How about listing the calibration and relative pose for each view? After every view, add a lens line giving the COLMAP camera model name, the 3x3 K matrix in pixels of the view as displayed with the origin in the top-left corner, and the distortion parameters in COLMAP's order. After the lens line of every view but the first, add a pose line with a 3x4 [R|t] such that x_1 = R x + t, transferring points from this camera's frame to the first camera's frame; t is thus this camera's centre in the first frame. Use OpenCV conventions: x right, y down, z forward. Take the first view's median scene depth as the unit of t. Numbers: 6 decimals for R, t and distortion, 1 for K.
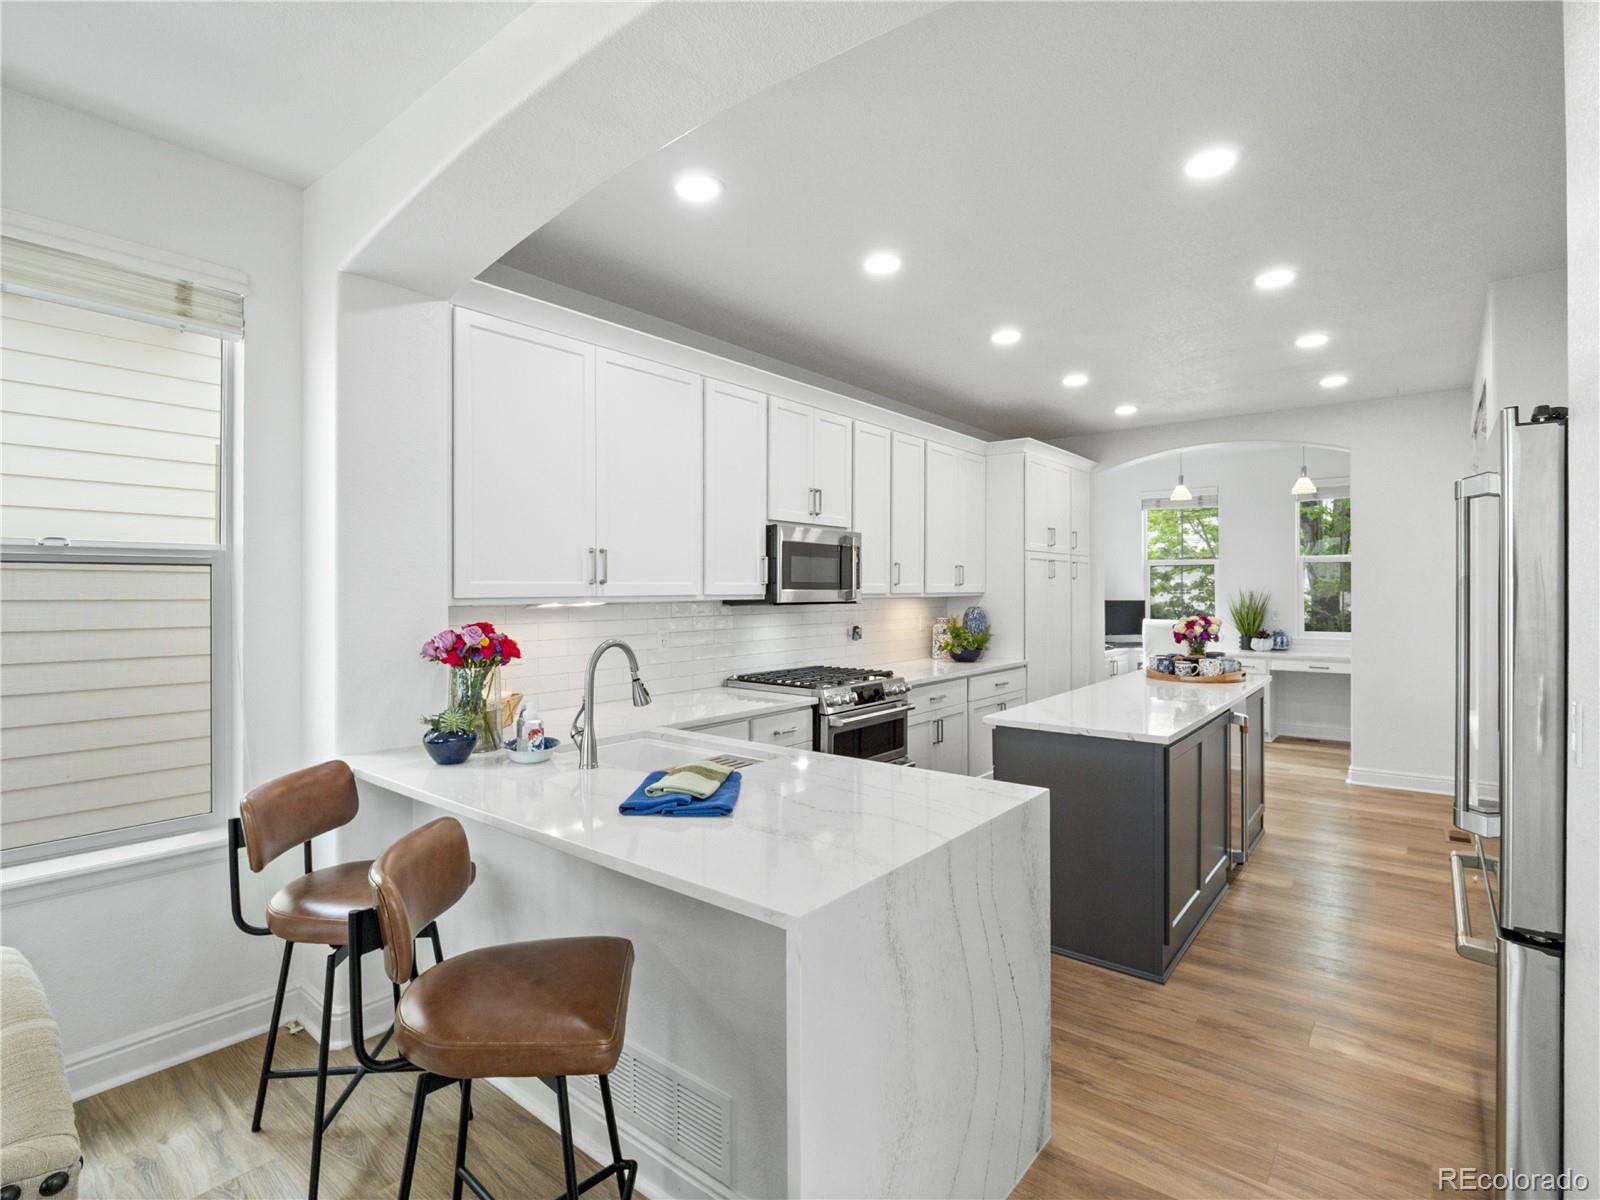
lens RADIAL K [[784.0, 0, 795.3], [0, 784.0, 592.9], [0, 0, 1]] dist [-0.007280, 0.000322]
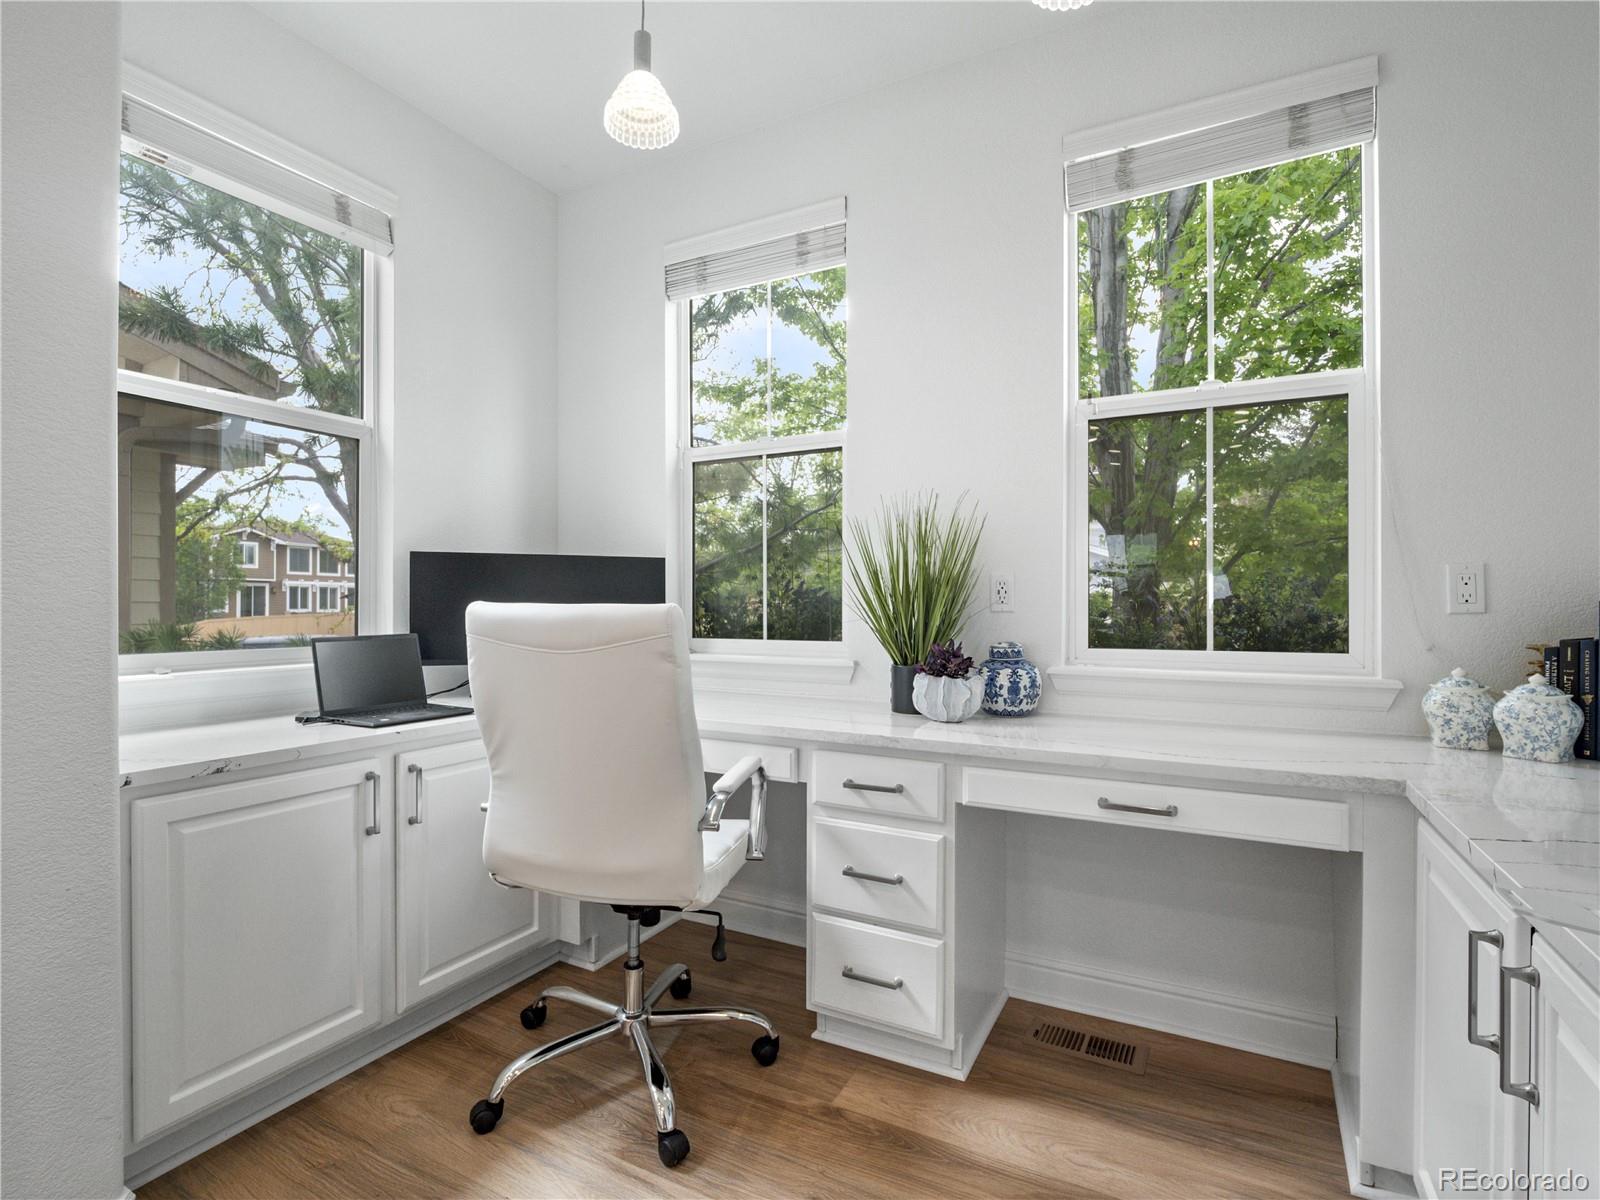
lens RADIAL K [[784.0, 0, 798.5], [0, 784.0, 606.1], [0, 0, 1]] dist [-0.007280, 0.000322]
pose [[0.979703, 0.009572, 0.200227, 0.485850], [-0.007763, 0.999922, -0.009817, 0.036747], [-0.200305, 0.008063, 0.979700, 0.732516]]
